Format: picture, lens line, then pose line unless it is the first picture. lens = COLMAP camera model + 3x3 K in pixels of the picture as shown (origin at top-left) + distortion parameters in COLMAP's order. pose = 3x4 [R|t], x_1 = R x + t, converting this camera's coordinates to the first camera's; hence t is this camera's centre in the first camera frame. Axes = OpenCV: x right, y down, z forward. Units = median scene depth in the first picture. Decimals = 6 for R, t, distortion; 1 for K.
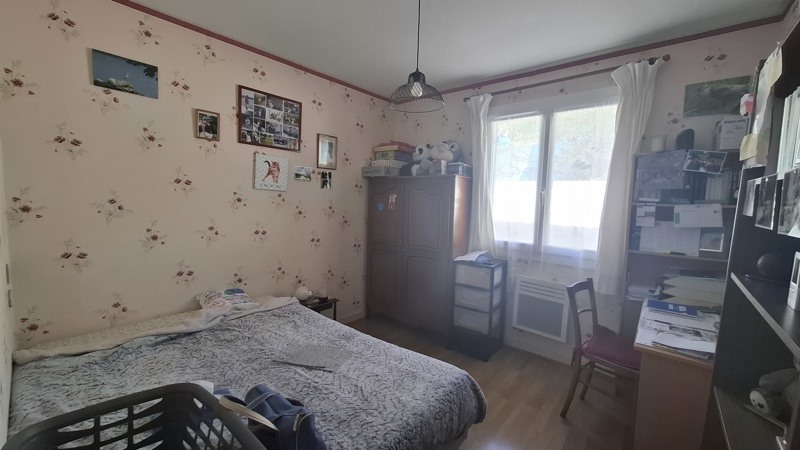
lens RADIAL K [[313.2, 0, 400.0], [0, 313.2, 225.0], [0, 0, 1]] dist [0.000362, 0.000104]
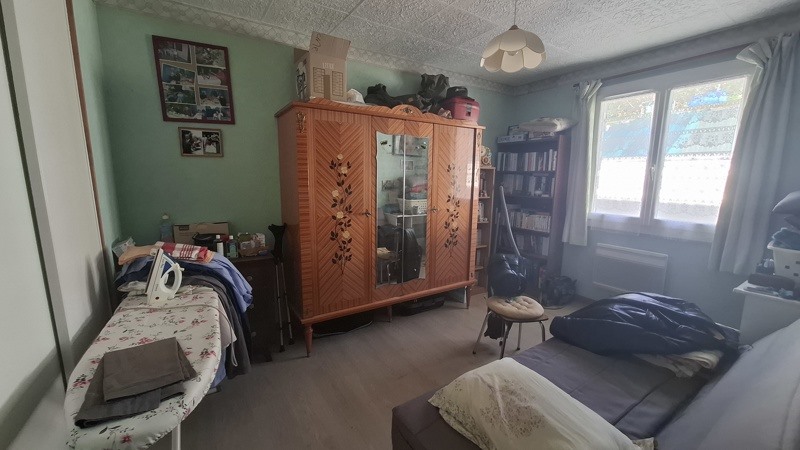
lens RADIAL K [[313.2, 0, 400.0], [0, 313.2, 225.0], [0, 0, 1]] dist [0.000362, 0.000104]
pose [[0.969026, 0.011207, -0.246704, -0.096661], [0.008838, 0.996756, 0.079993, -0.009879], [0.246801, -0.079696, 0.965784, -0.219260]]
